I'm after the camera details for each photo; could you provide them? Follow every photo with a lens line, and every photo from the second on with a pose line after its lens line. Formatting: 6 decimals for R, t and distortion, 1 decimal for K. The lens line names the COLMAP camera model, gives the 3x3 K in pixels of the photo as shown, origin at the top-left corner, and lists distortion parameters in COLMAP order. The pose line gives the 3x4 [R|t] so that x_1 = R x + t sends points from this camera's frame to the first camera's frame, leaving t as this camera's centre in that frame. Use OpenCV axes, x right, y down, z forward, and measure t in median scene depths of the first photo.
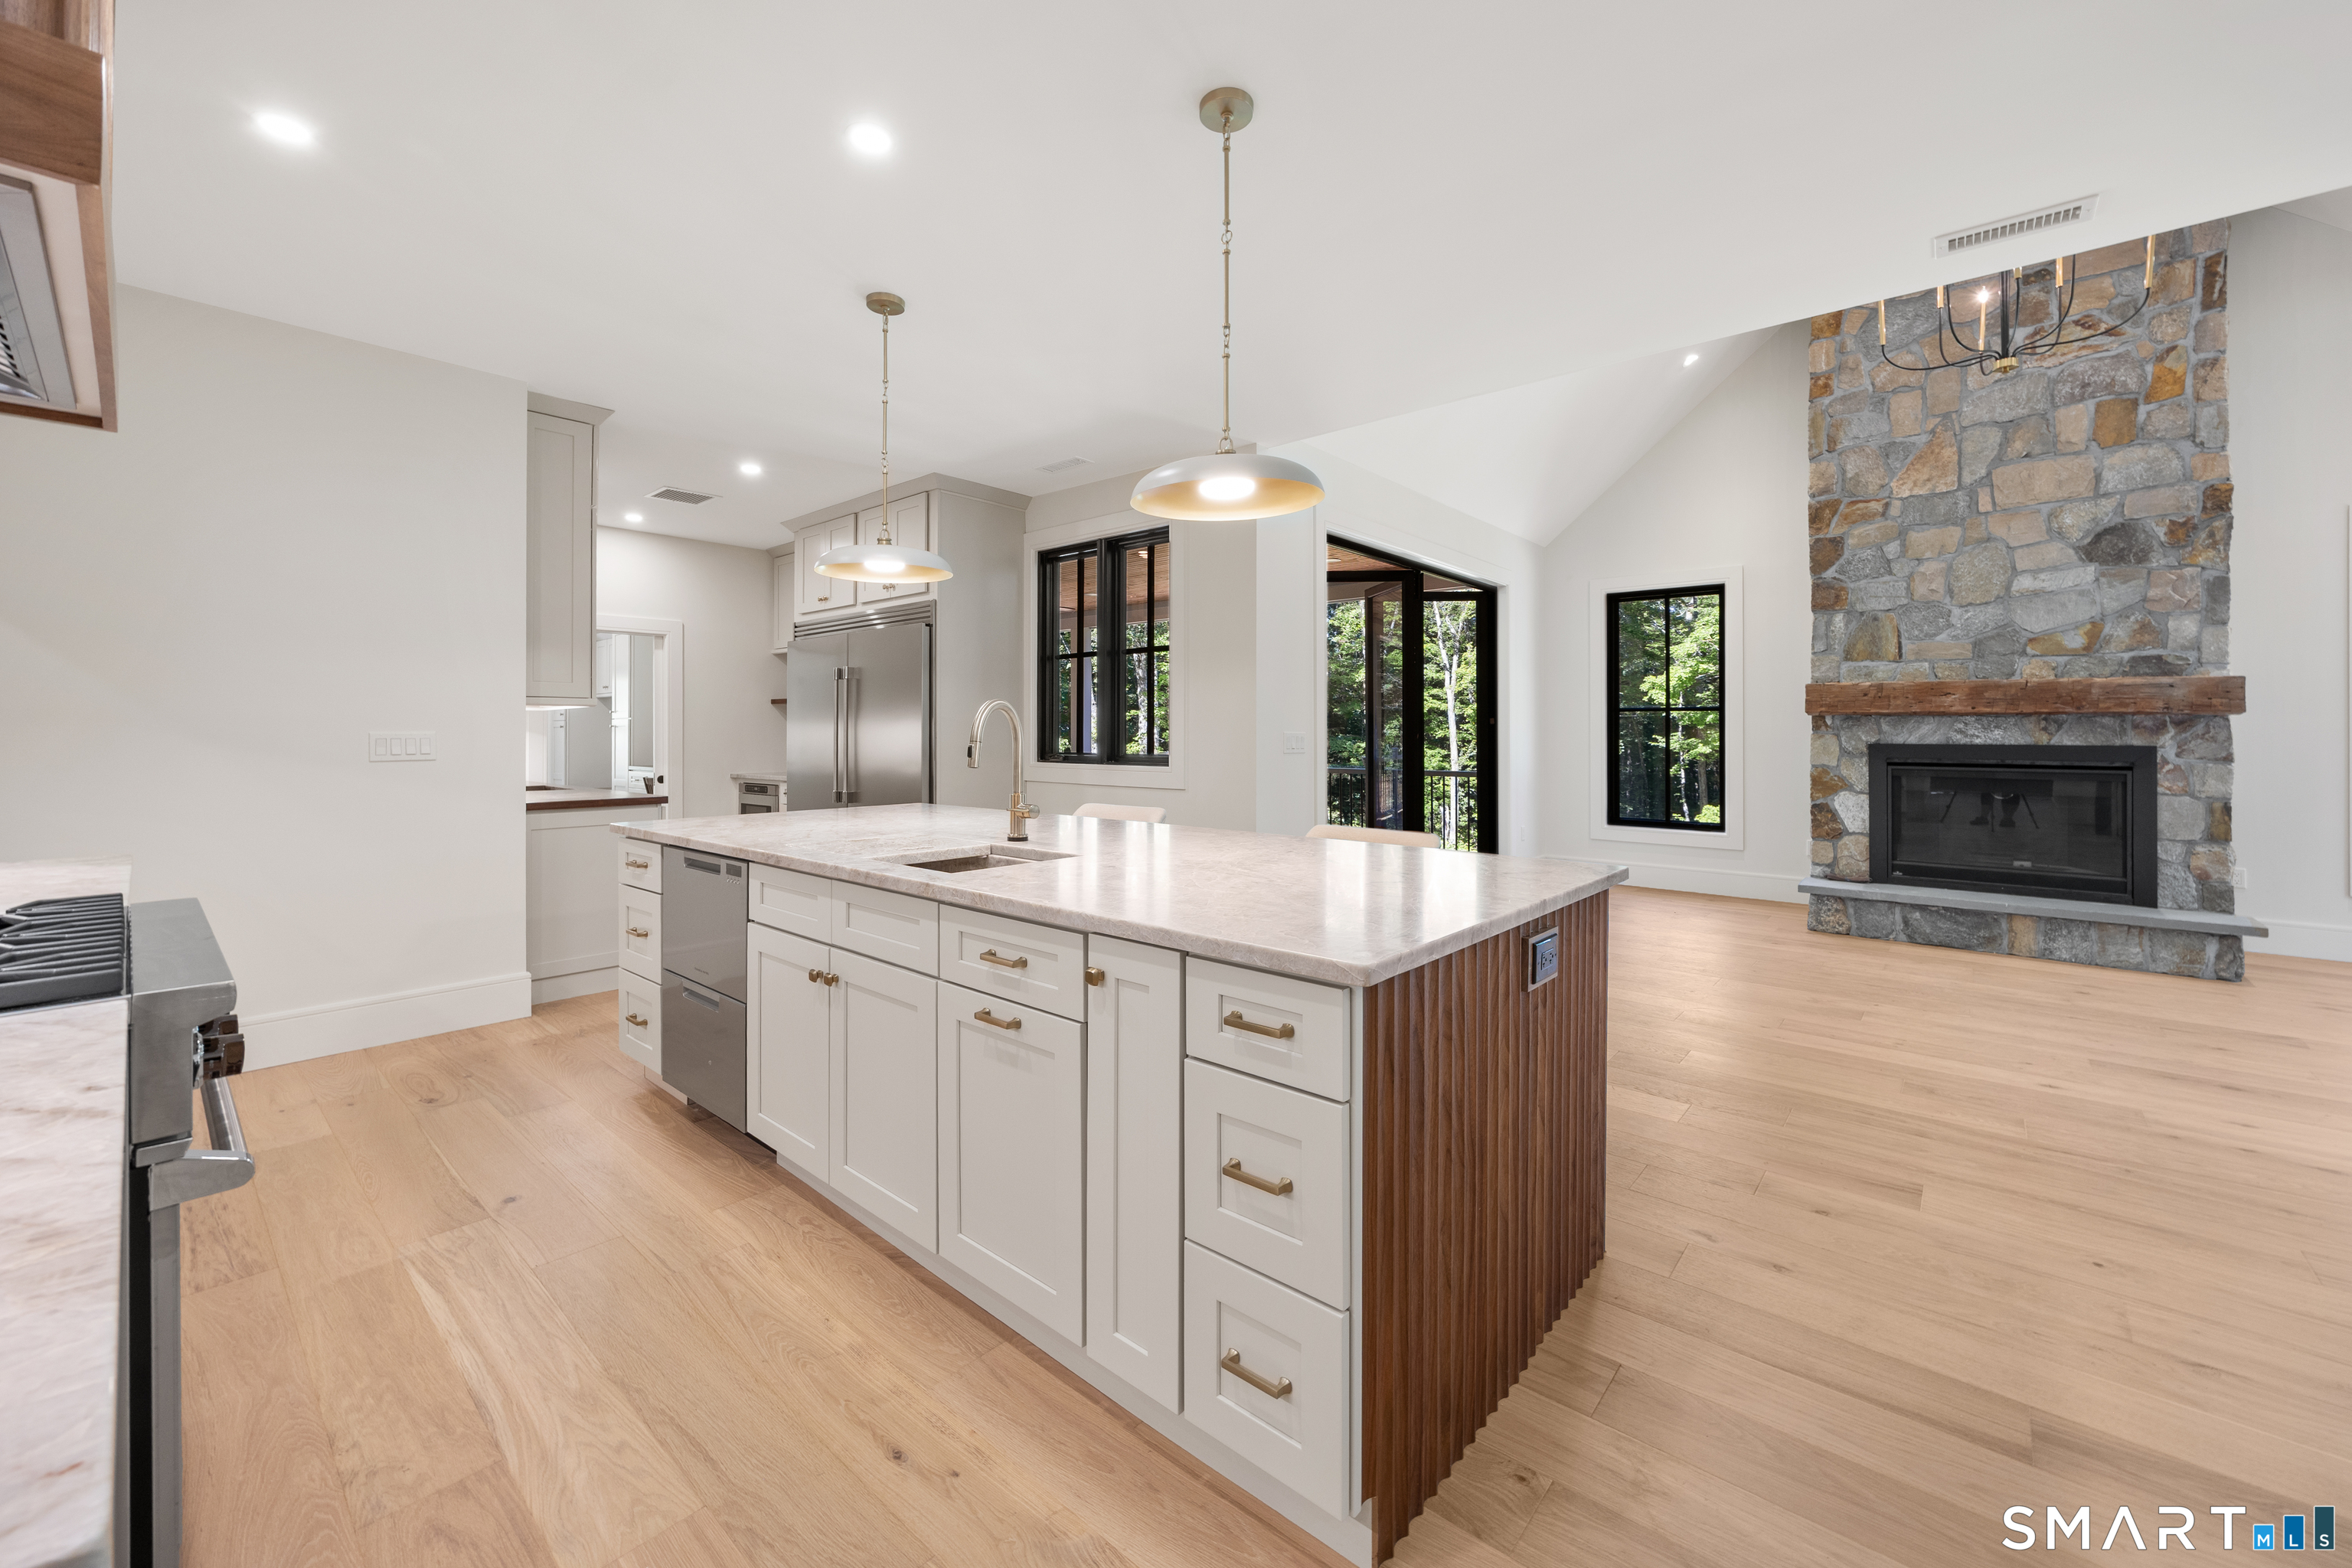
lens RADIAL K [[926.2, 0, 1157.3], [0, 926.2, 727.1], [0, 0, 1]] dist [-0.001719, -0.000084]
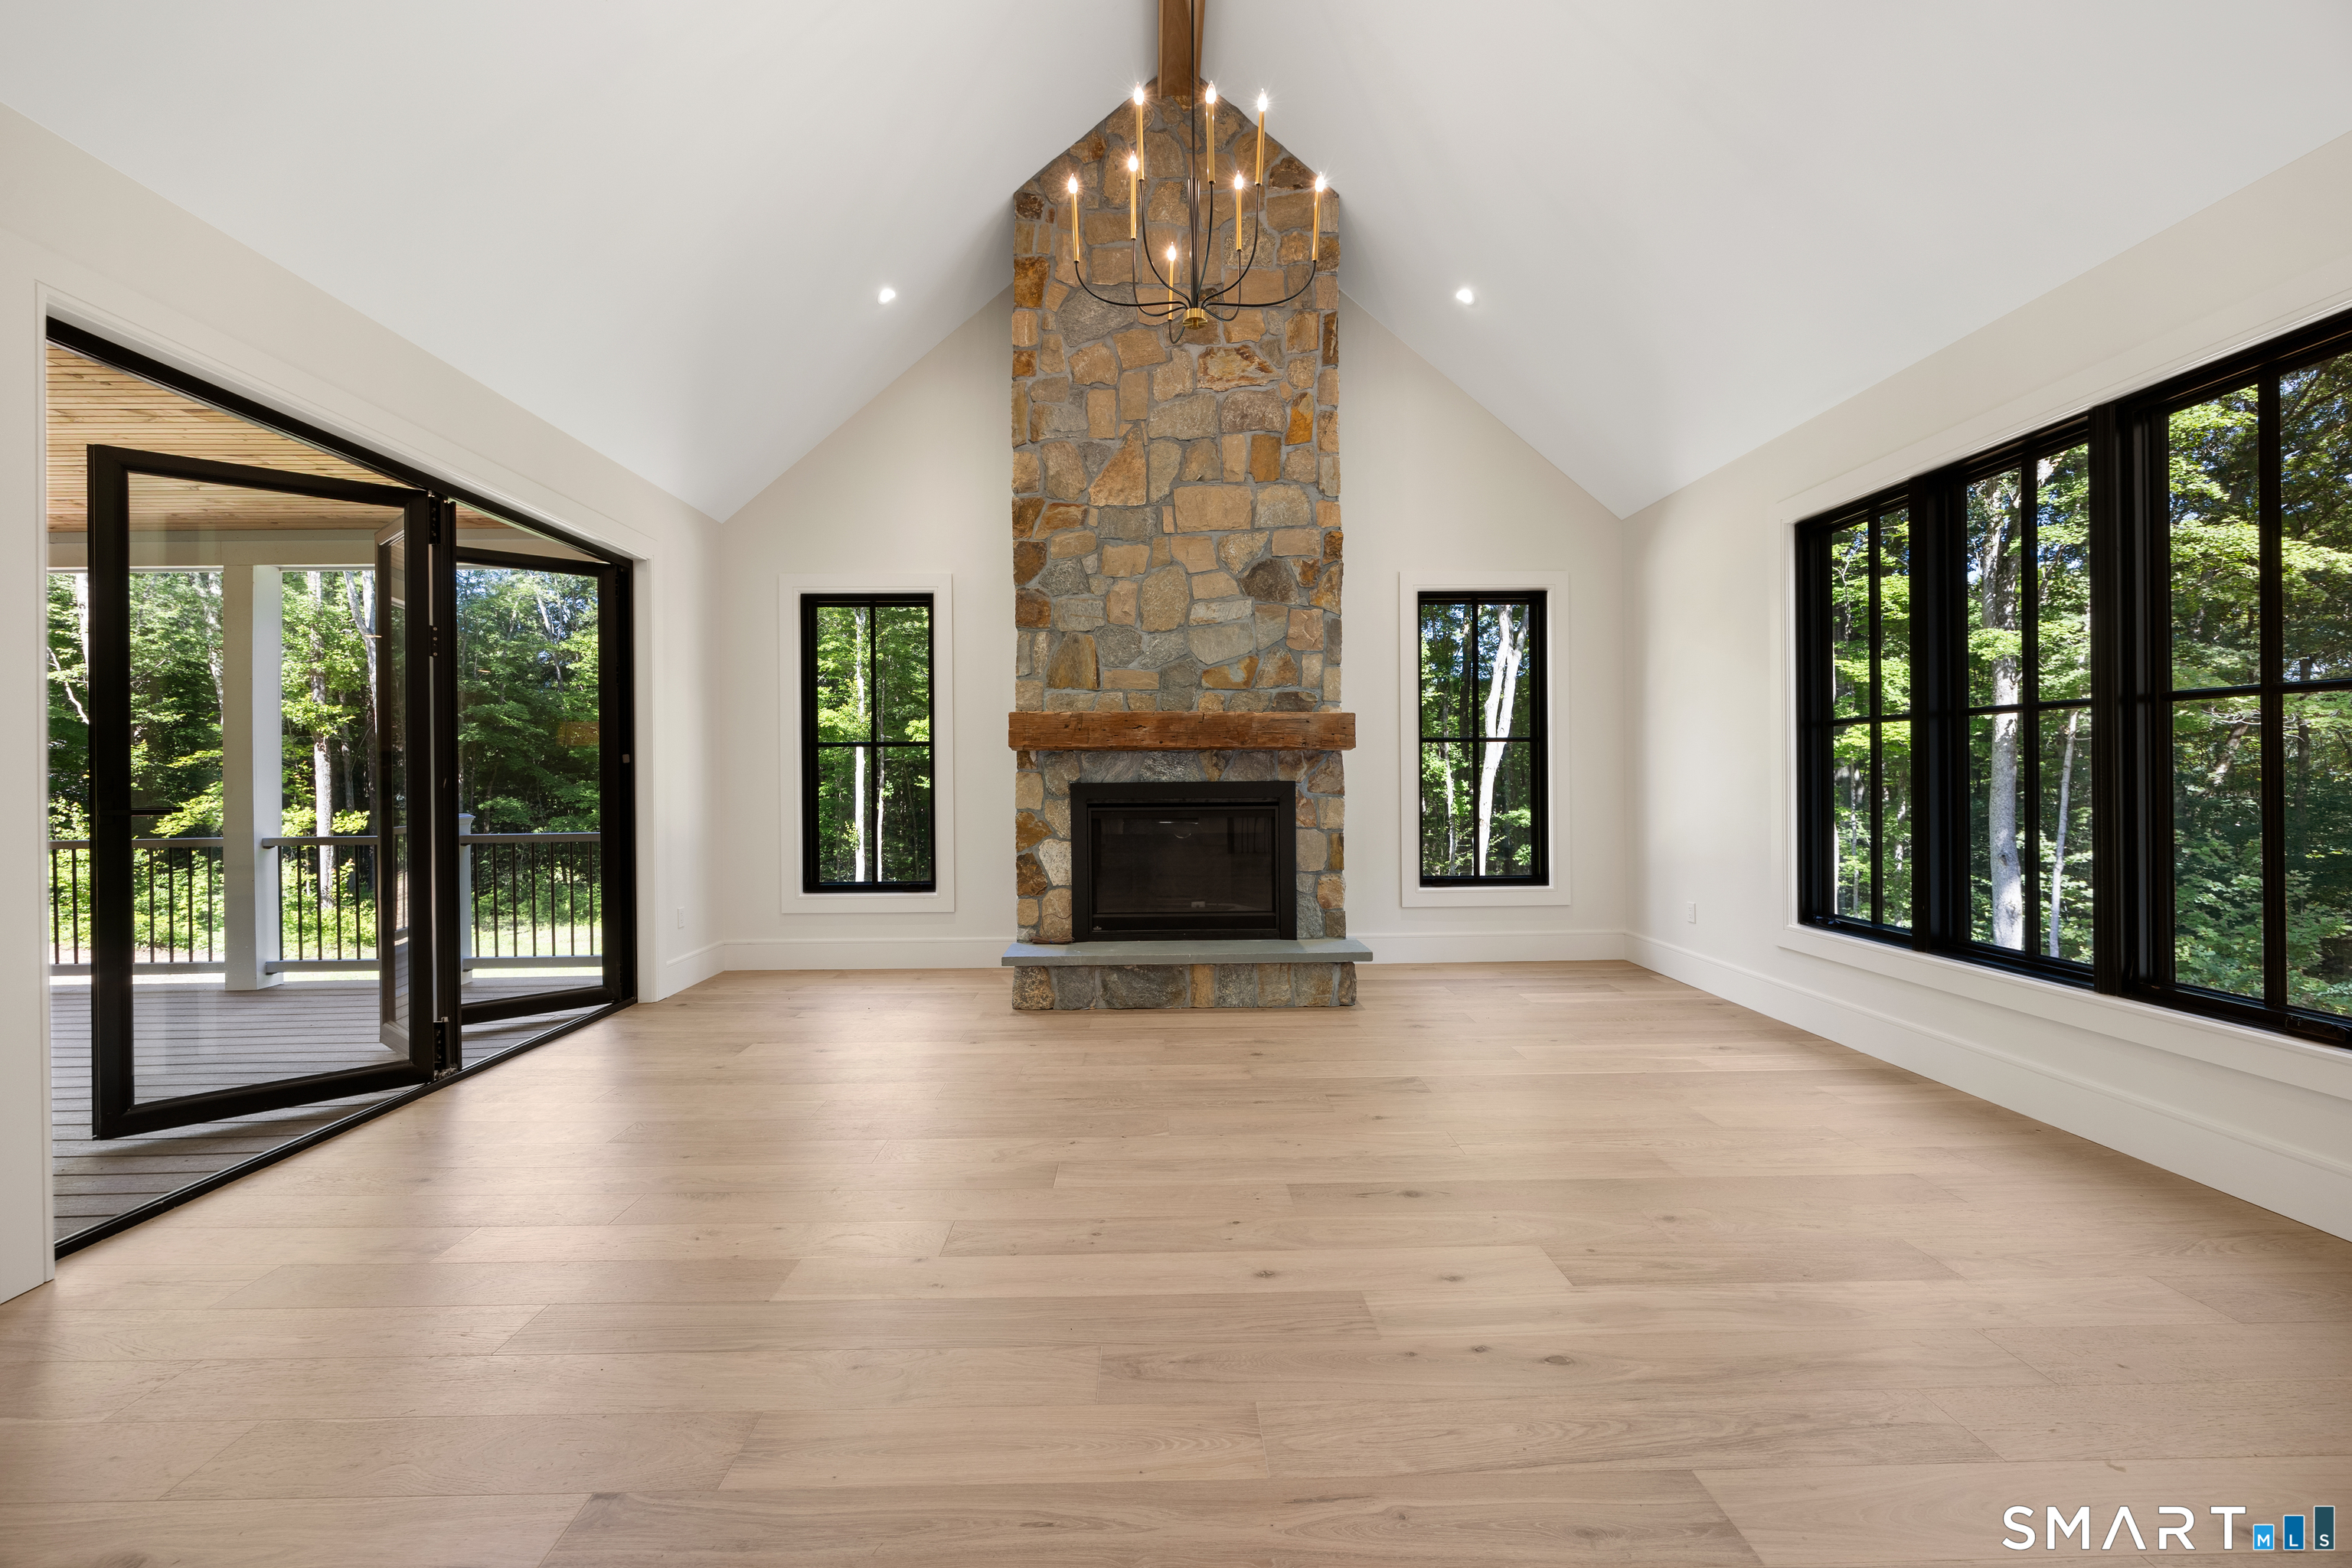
lens RADIAL K [[916.1, 0, 1153.7], [0, 916.1, 769.7], [0, 0, 1]] dist [-0.001430, 0.000009]
pose [[0.743293, -0.004113, 0.668953, 0.271825], [0.005770, 0.999983, -0.000263, 0.006872], [-0.668941, 0.004055, 0.743305, 0.332806]]
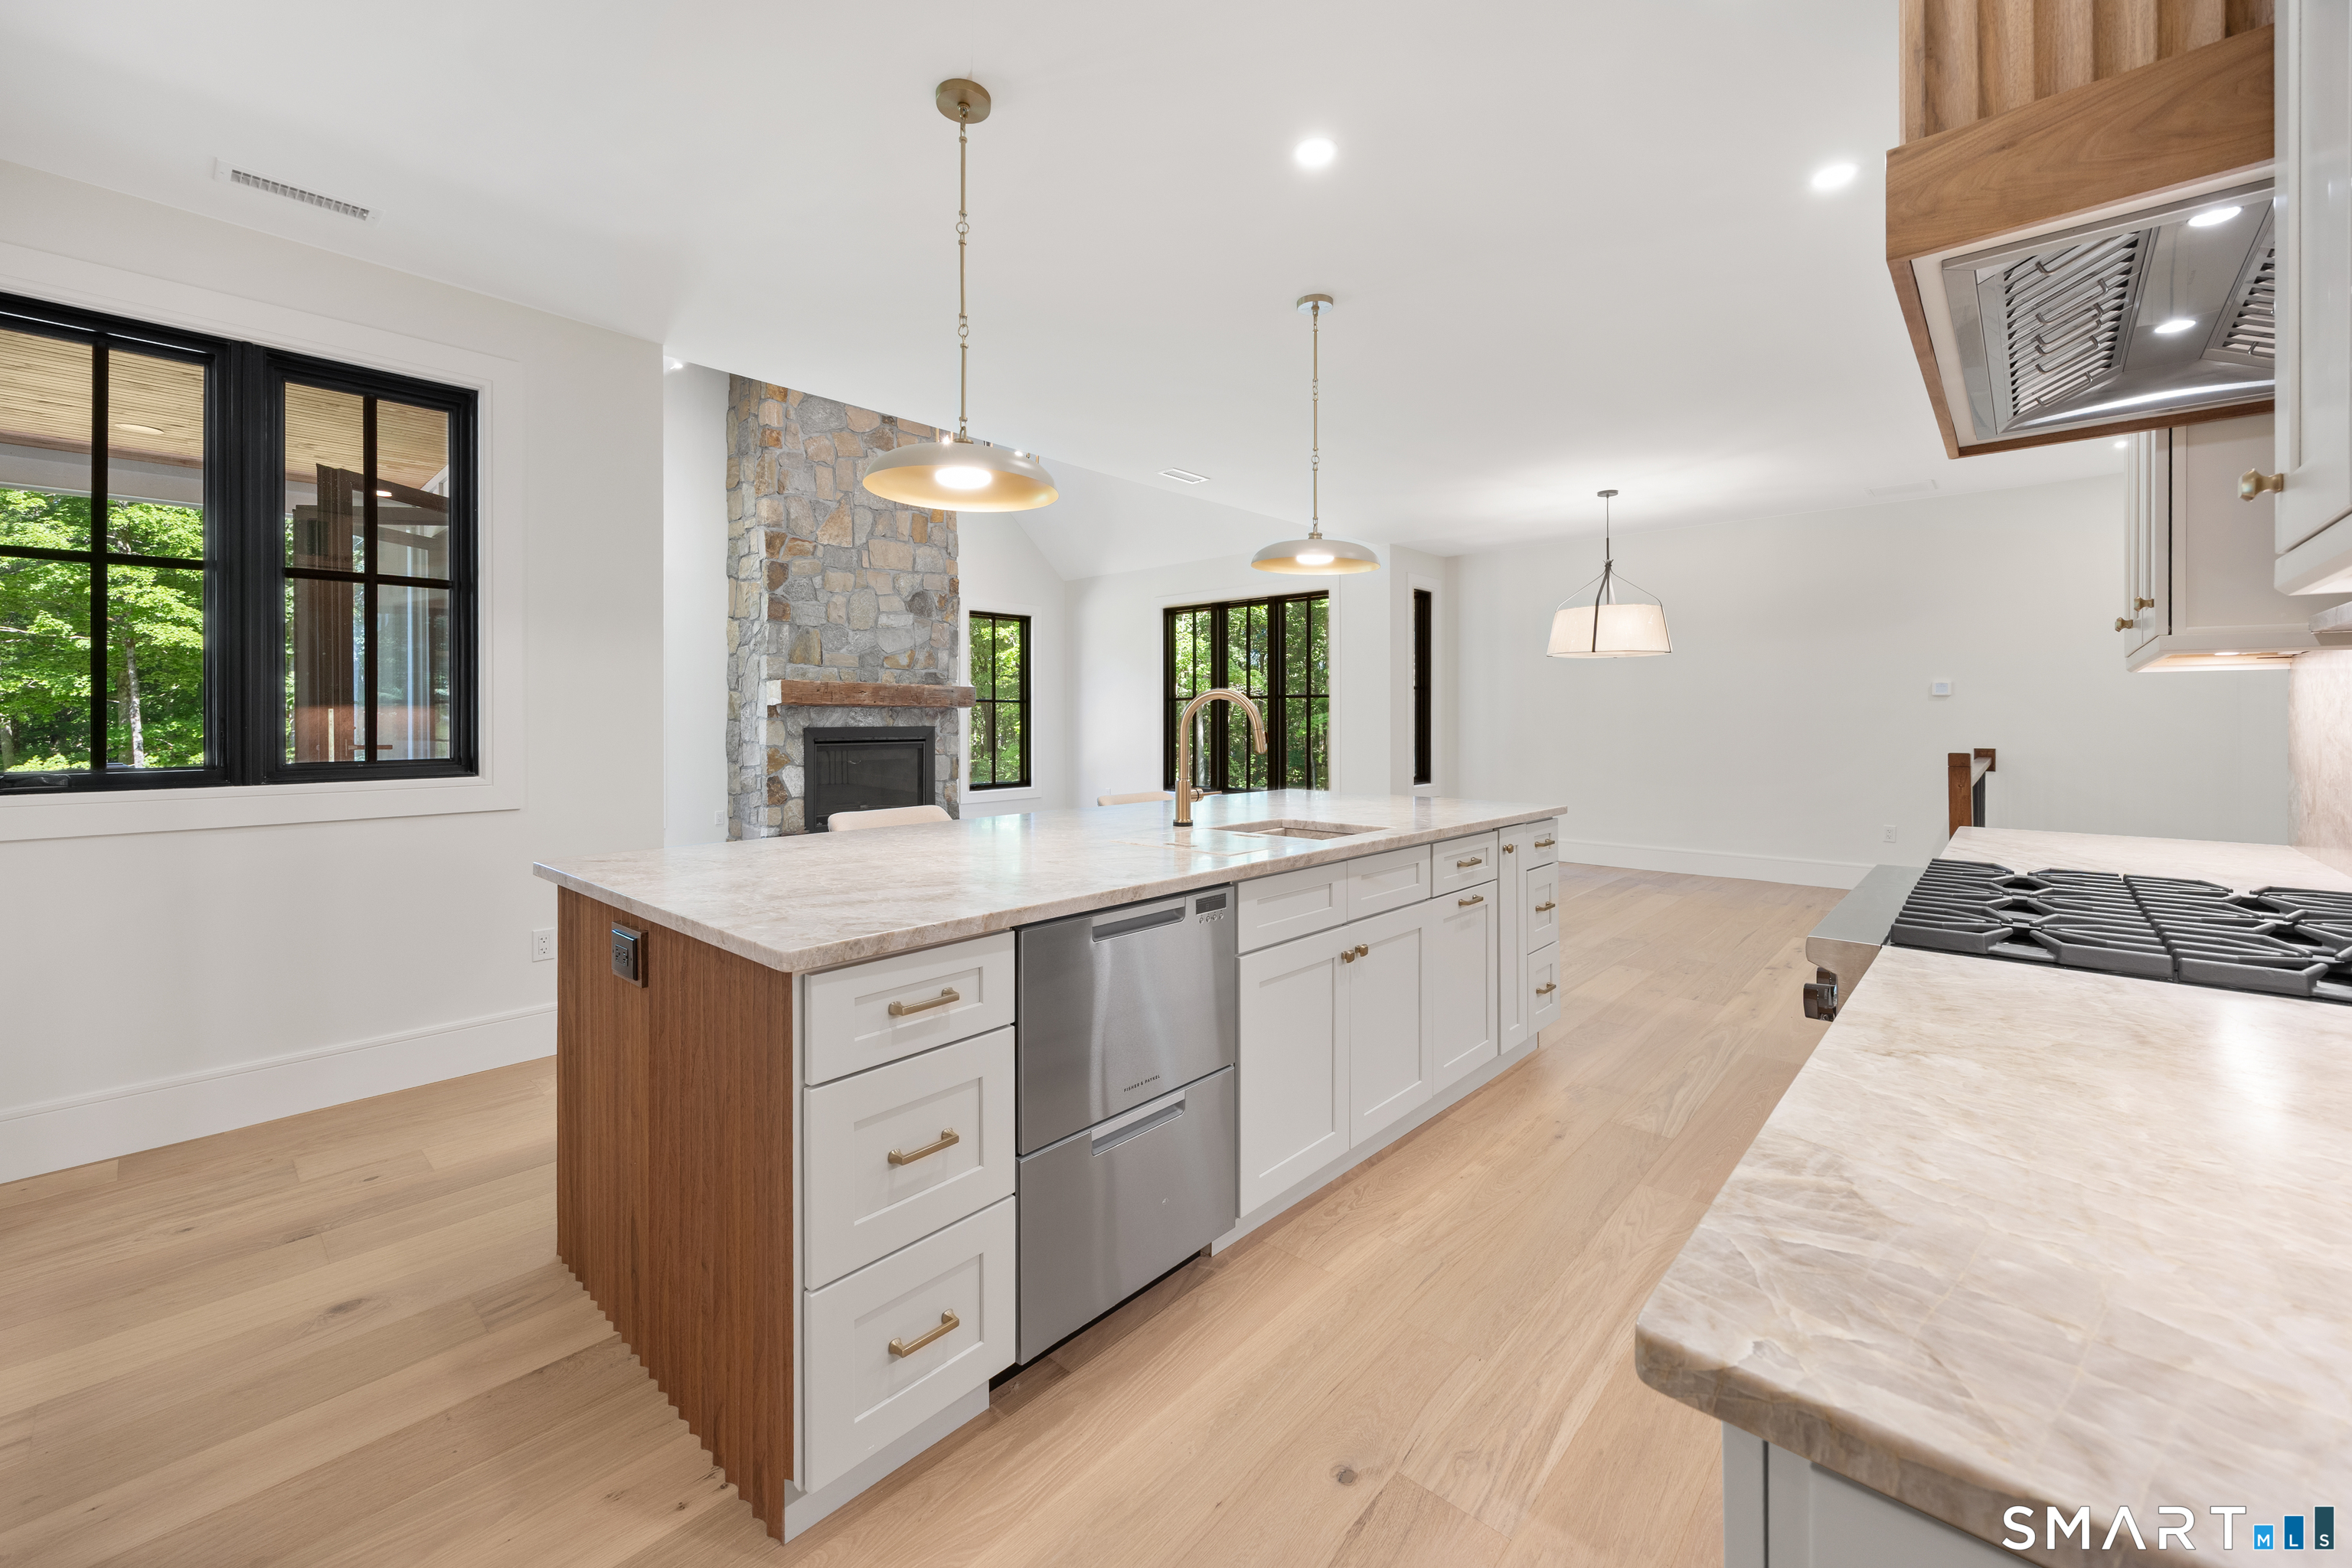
lens RADIAL K [[924.3, 0, 1199.5], [0, 924.3, 721.4], [0, 0, 1]] dist [-0.000048, 0.000008]
pose [[0.000928, -0.006212, 0.999980, -0.582023], [-0.002170, 0.999978, 0.006214, 0.000042], [-0.999997, -0.002176, 0.000914, 0.485257]]
